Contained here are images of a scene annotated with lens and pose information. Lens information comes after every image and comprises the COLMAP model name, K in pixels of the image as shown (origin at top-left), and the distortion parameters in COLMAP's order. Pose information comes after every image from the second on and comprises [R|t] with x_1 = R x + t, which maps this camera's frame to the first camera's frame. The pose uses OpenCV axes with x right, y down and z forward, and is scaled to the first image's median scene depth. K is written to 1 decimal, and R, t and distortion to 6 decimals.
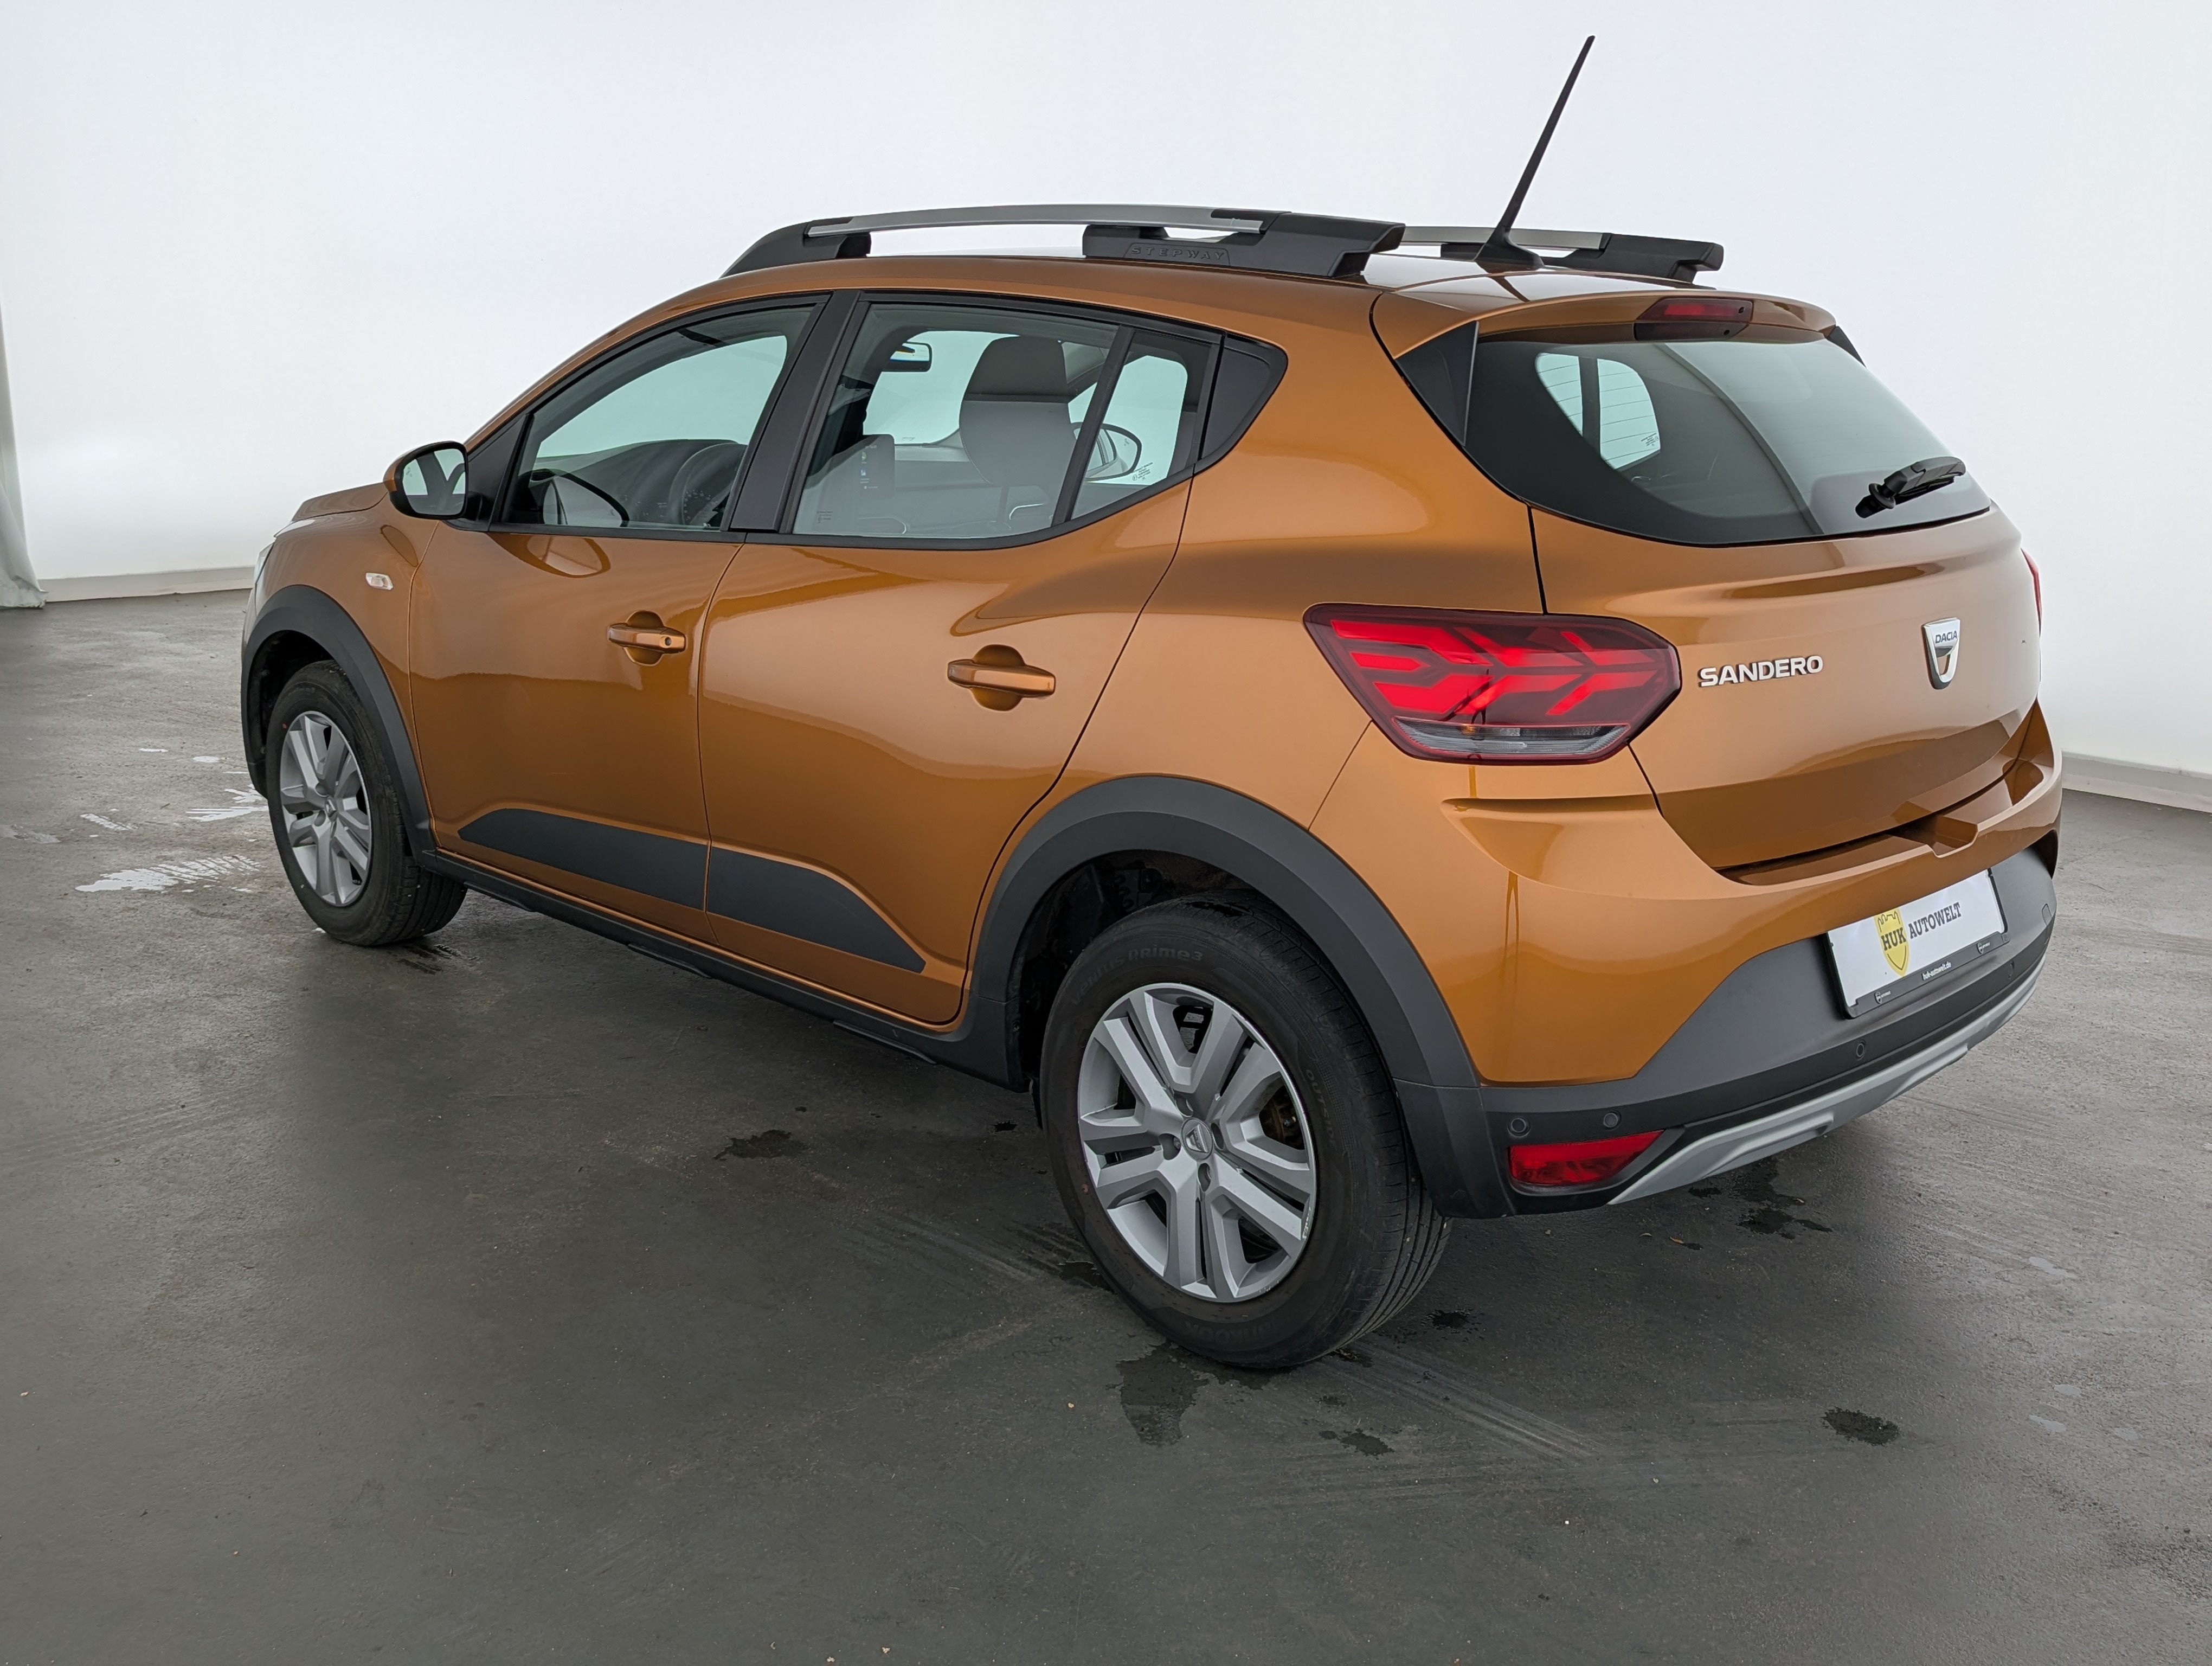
lens RADIAL K [[1889.5, 0, 1103.1], [0, 1889.5, 791.8], [0, 0, 1]] dist [0.038620, -0.005882]
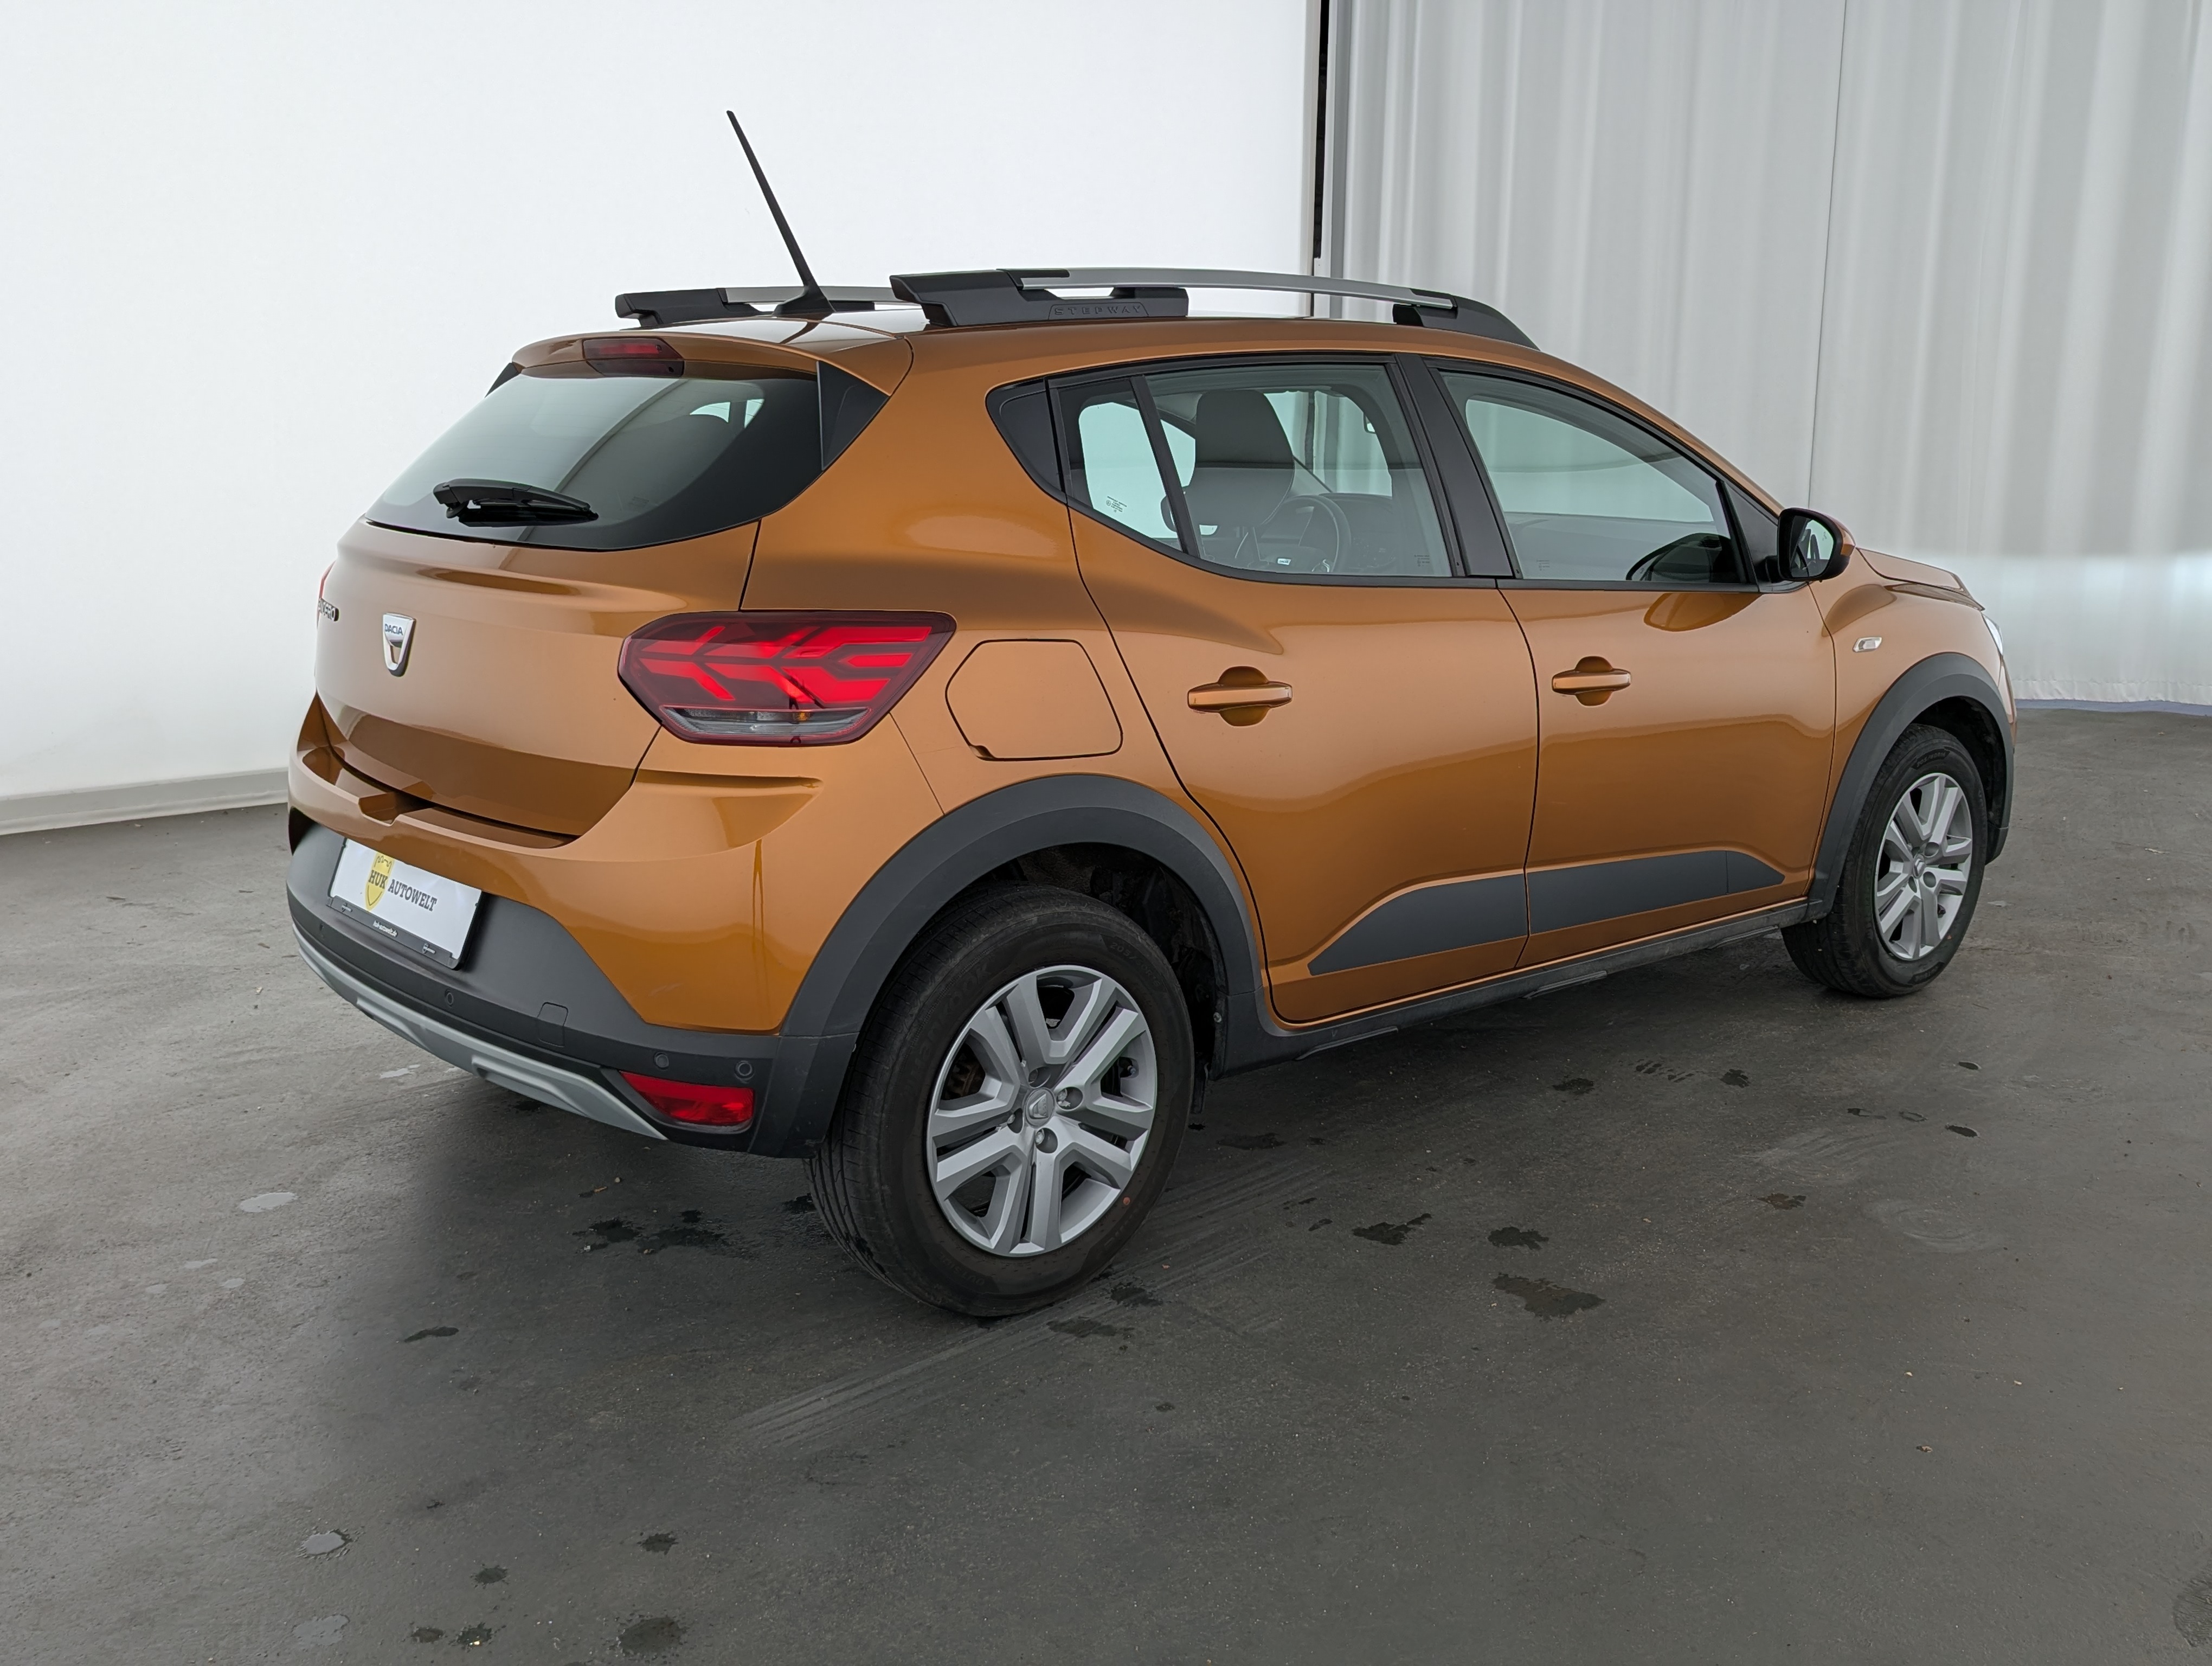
lens RADIAL K [[1889.5, 0, 1103.1], [0, 1889.5, 791.8], [0, 0, 1]] dist [0.038620, -0.005882]
pose [[-0.030886, 0.173044, -0.984430, 1.720688], [-0.235874, 0.955820, 0.175416, -0.318831], [0.971293, 0.237620, 0.011295, 1.563939]]
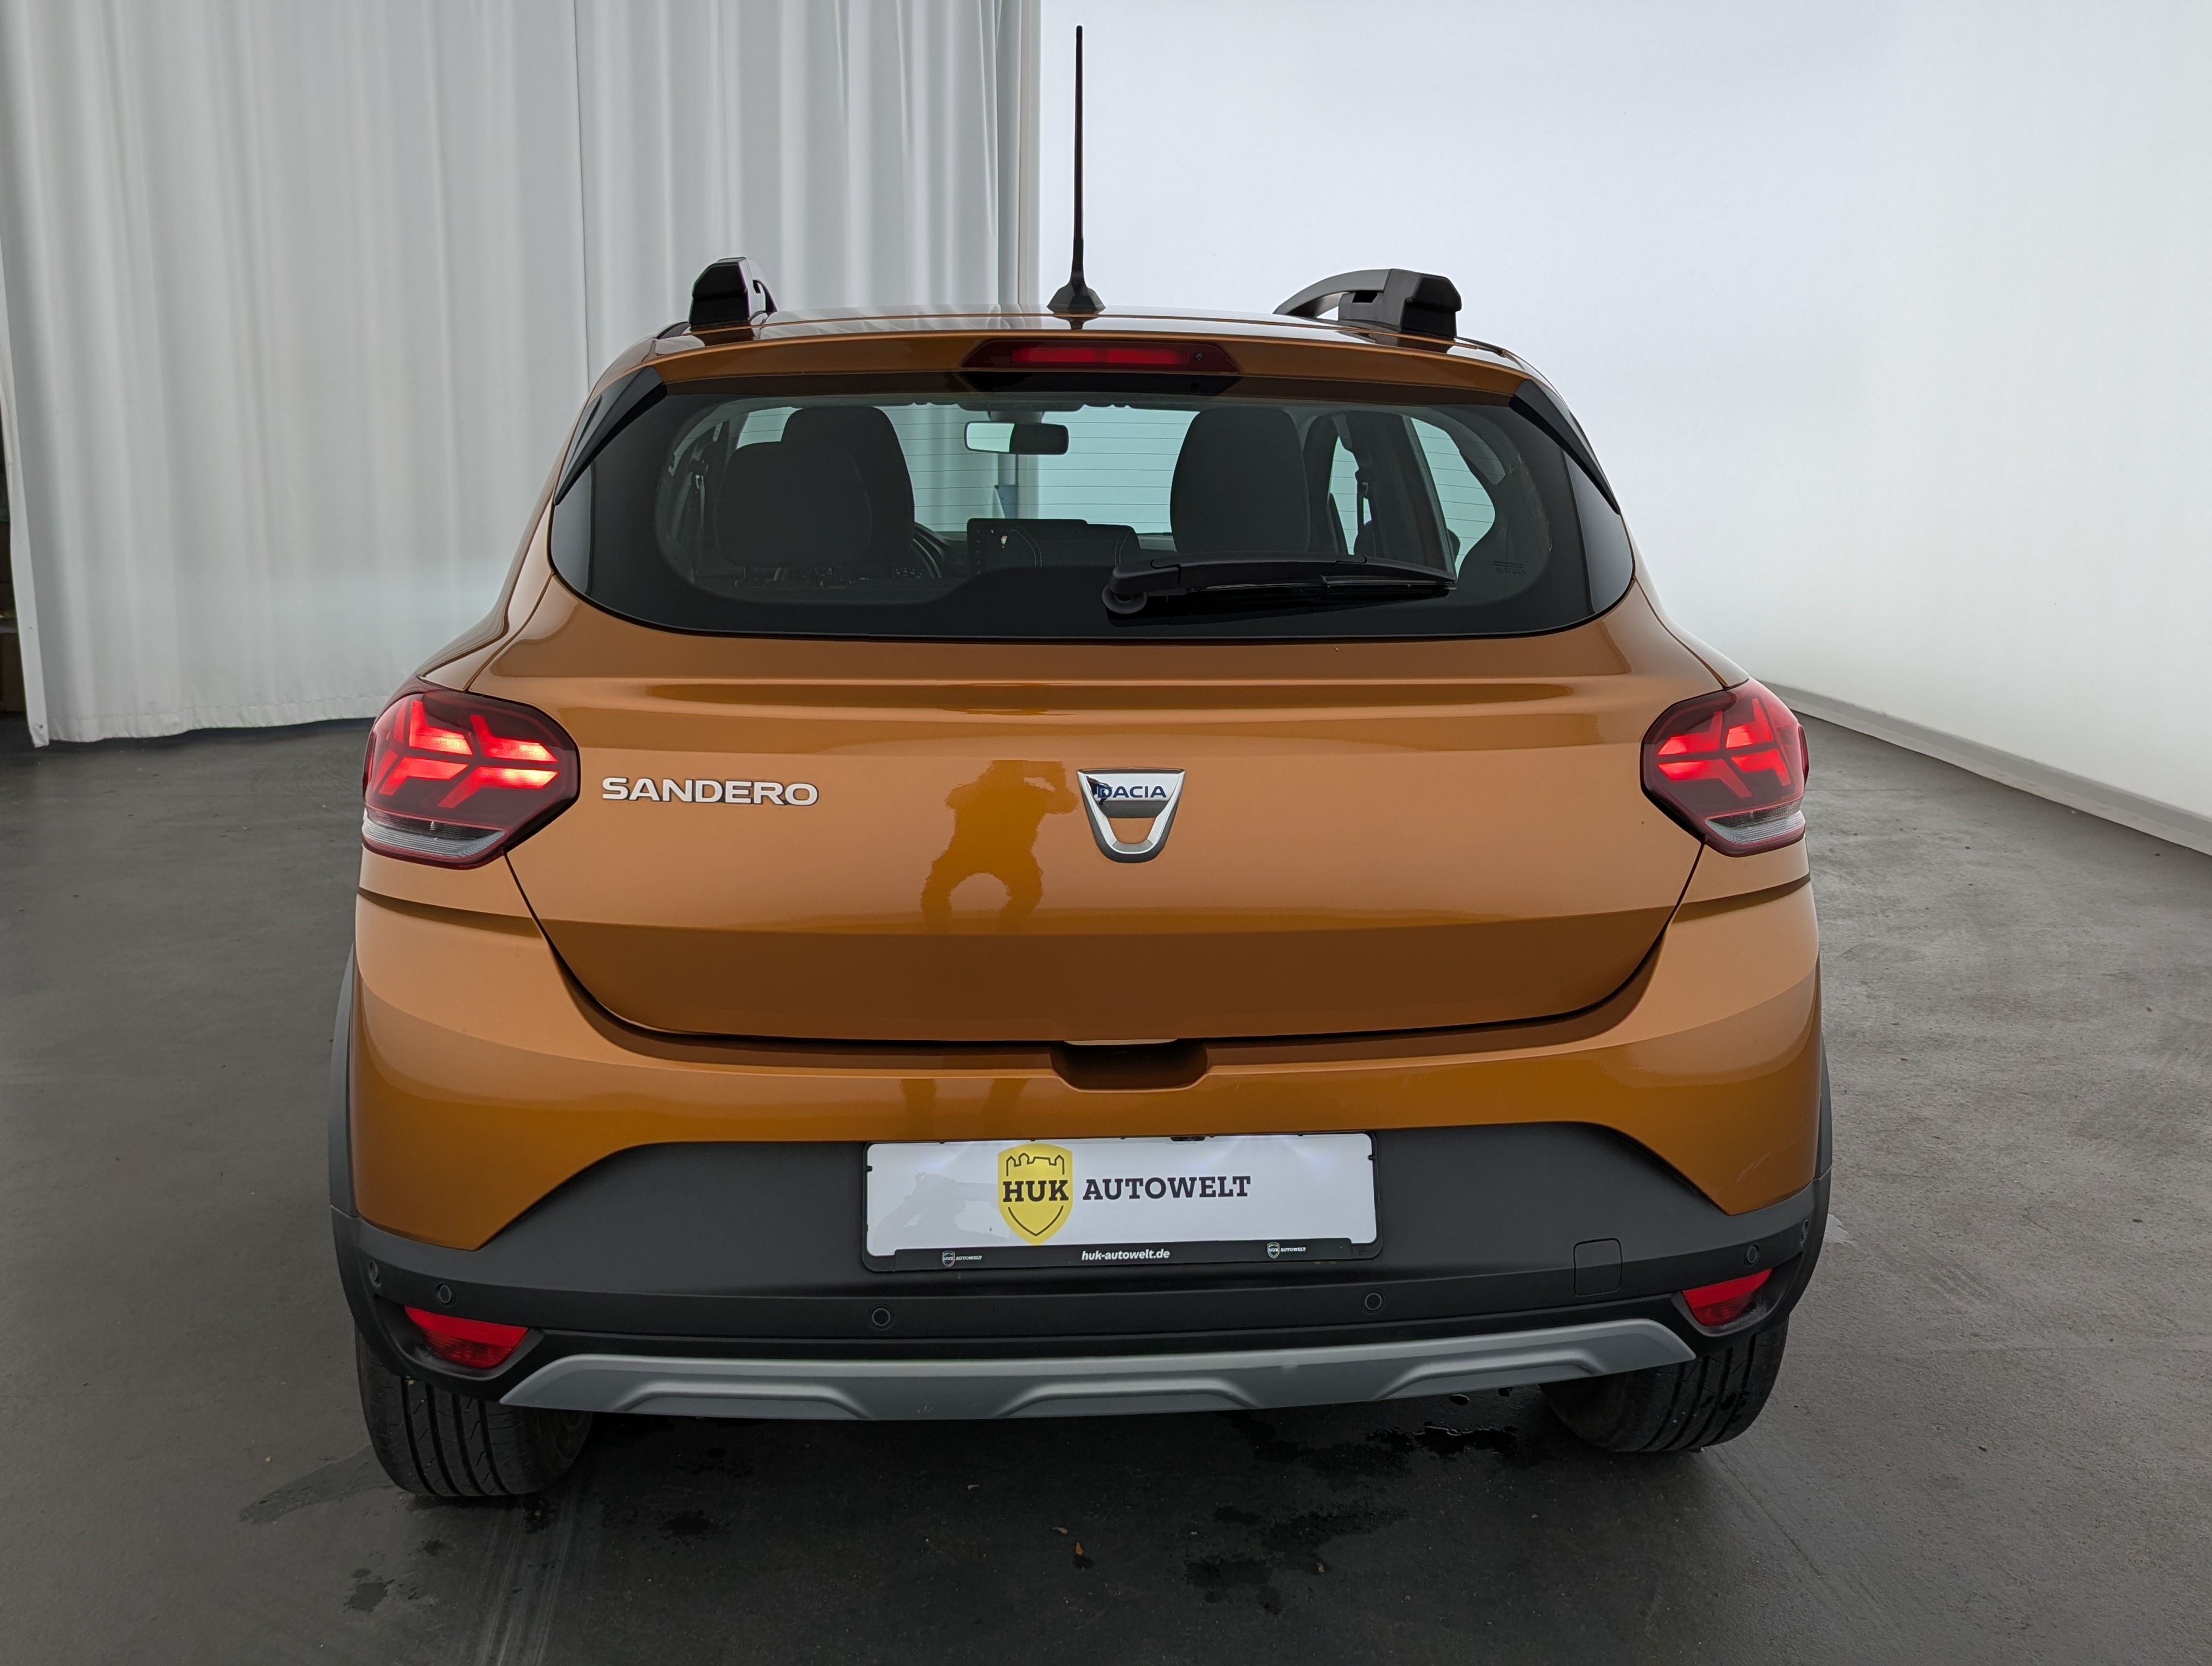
lens RADIAL K [[1889.5, 0, 1103.1], [0, 1889.5, 791.8], [0, 0, 1]] dist [0.038620, -0.005882]
pose [[0.785371, 0.107879, -0.609553, 0.958457], [-0.144657, 0.989418, -0.011273, -0.078304], [0.601887, 0.097030, 0.792665, 0.467978]]
